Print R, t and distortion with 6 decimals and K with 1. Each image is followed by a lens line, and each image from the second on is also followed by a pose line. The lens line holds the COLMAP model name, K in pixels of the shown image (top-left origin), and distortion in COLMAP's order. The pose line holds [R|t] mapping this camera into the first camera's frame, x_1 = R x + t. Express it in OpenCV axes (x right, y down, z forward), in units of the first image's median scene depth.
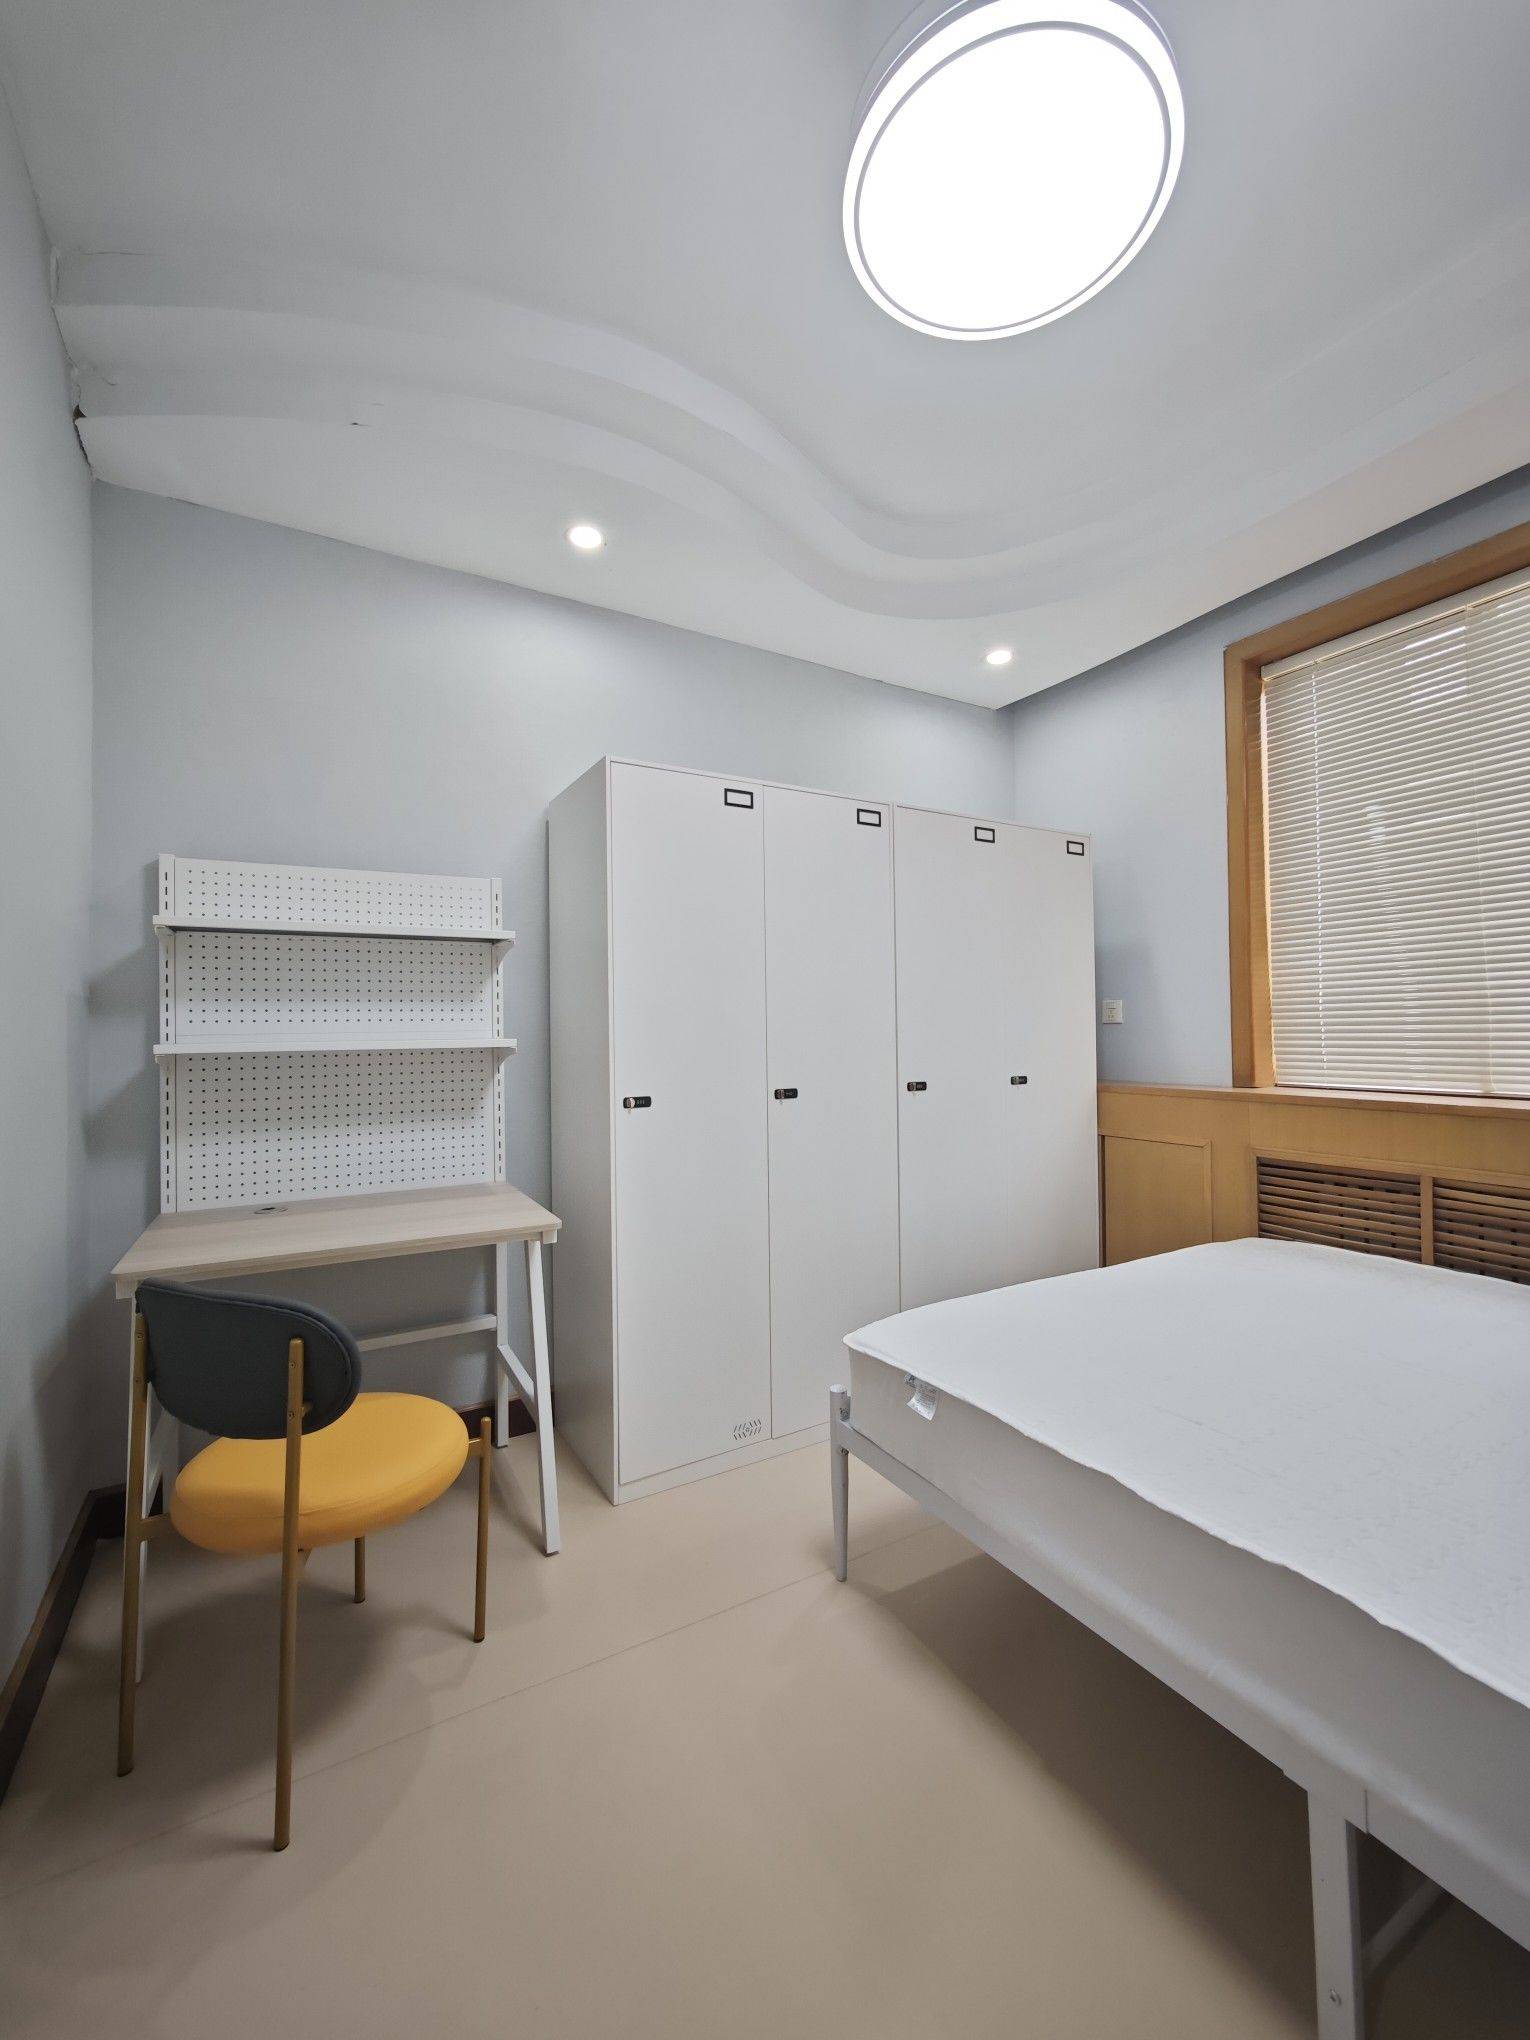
lens RADIAL K [[844.8, 0, 773.2], [0, 844.8, 1017.5], [0, 0, 1]] dist [0.001798, 0.000643]
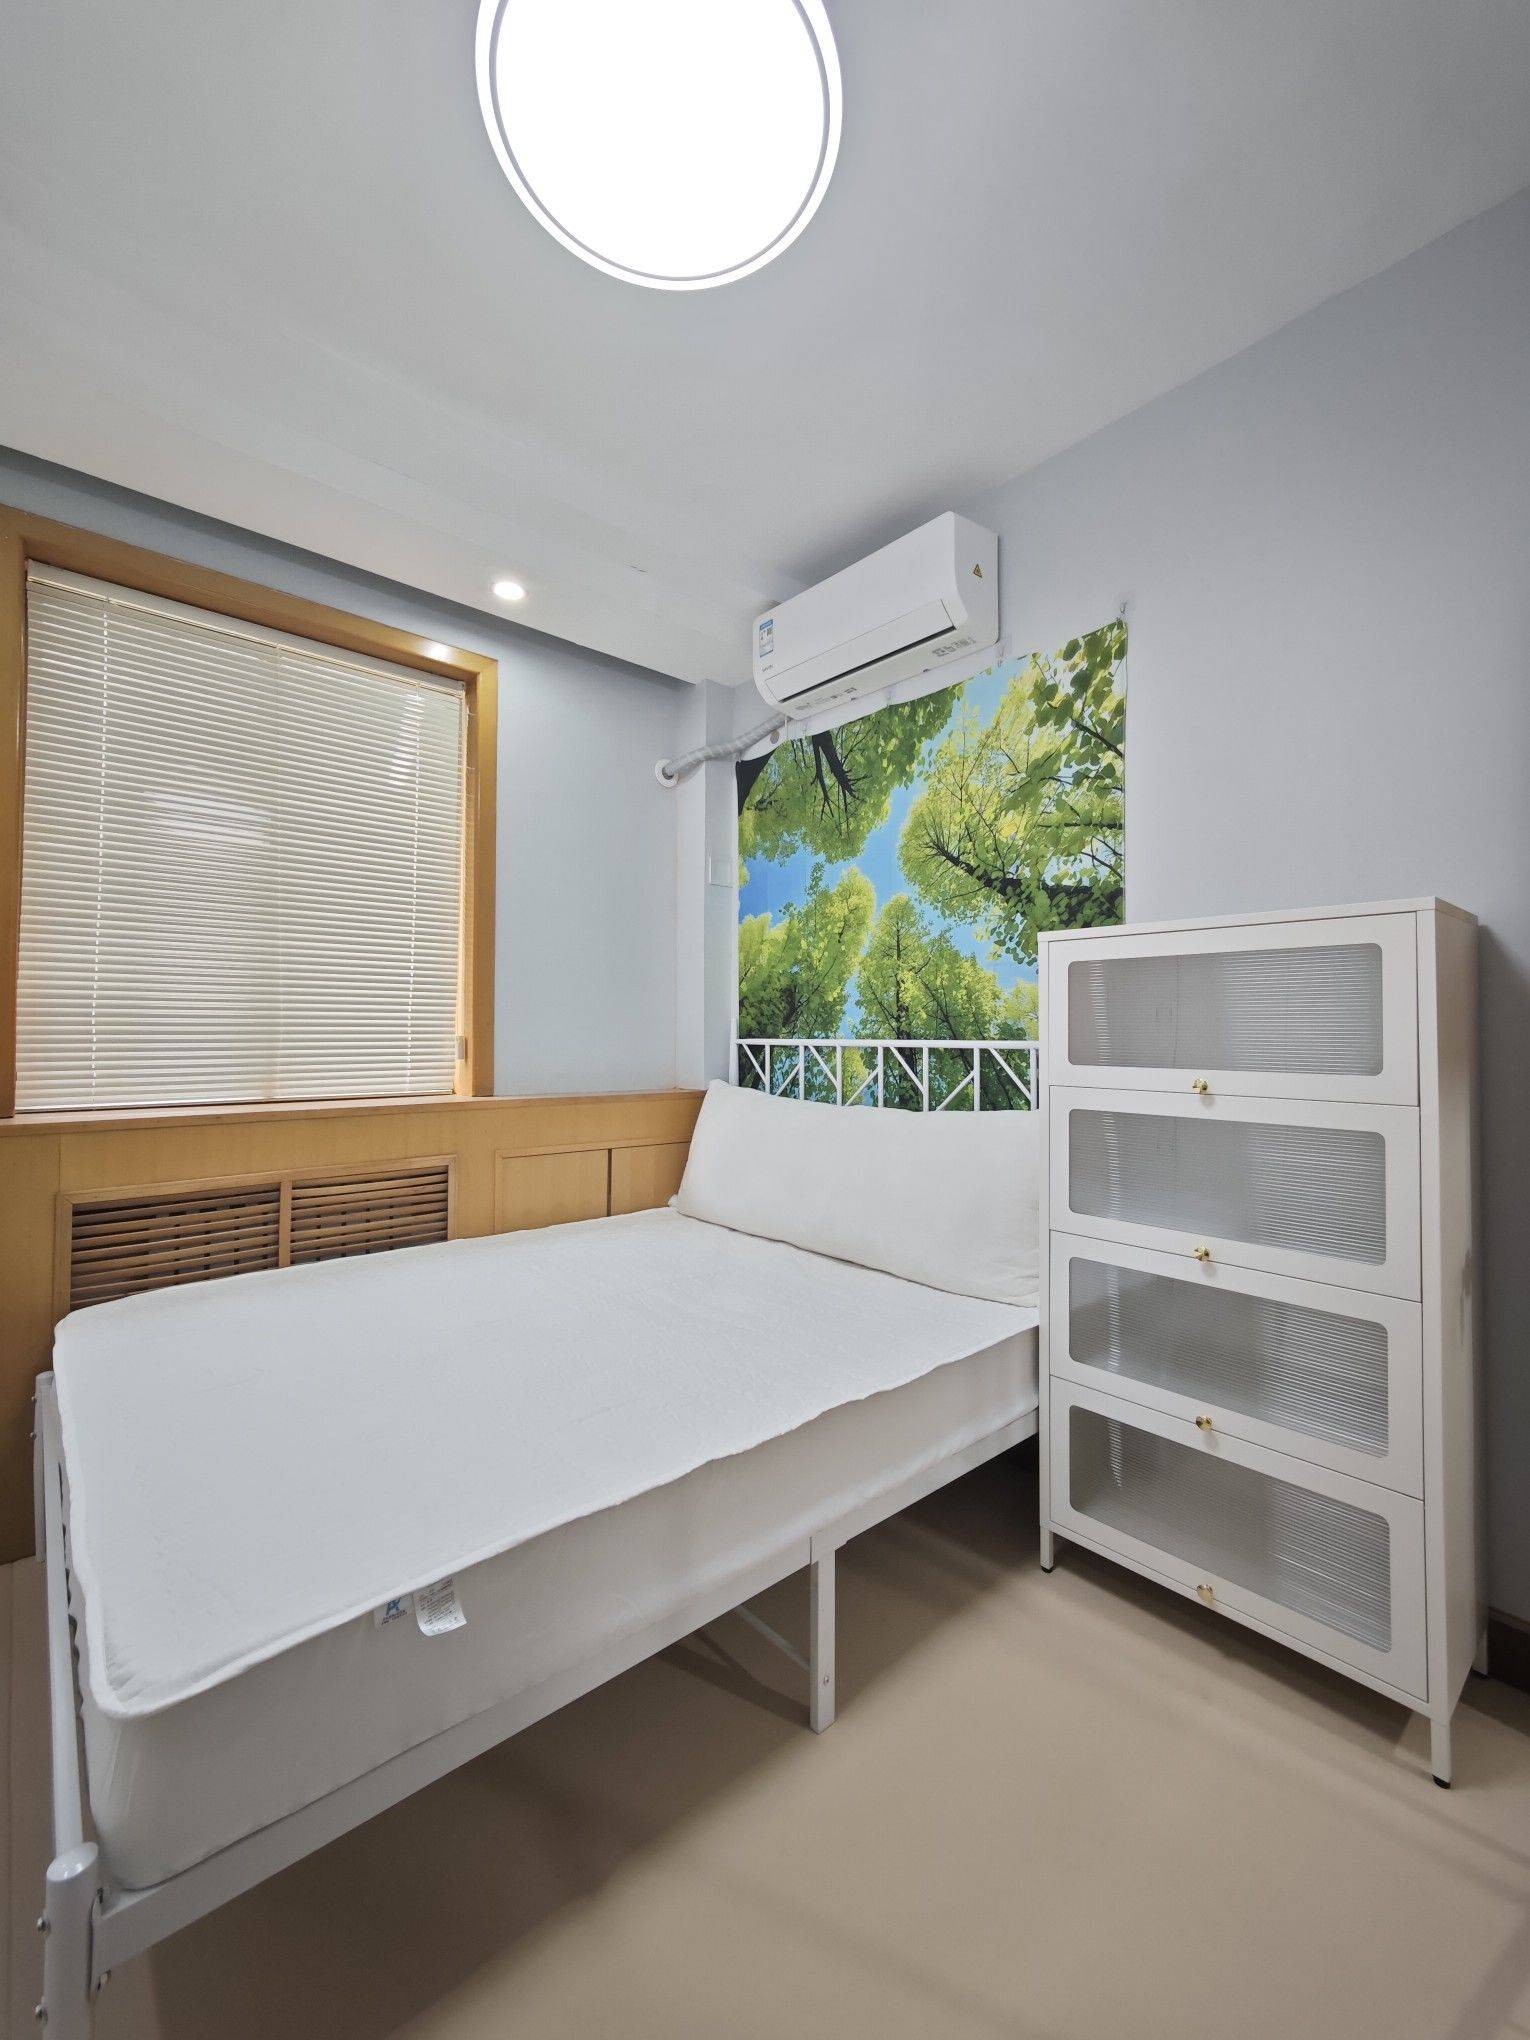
lens RADIAL K [[852.6, 0, 765.0], [0, 852.6, 1020.0], [0, 0, 1]] dist [-0.001645, 0.000243]
pose [[-0.195249, 0.028138, 0.980350, -0.367384], [-0.014887, 0.999388, -0.031649, 0.015146], [-0.980641, -0.020774, -0.194711, 0.634103]]
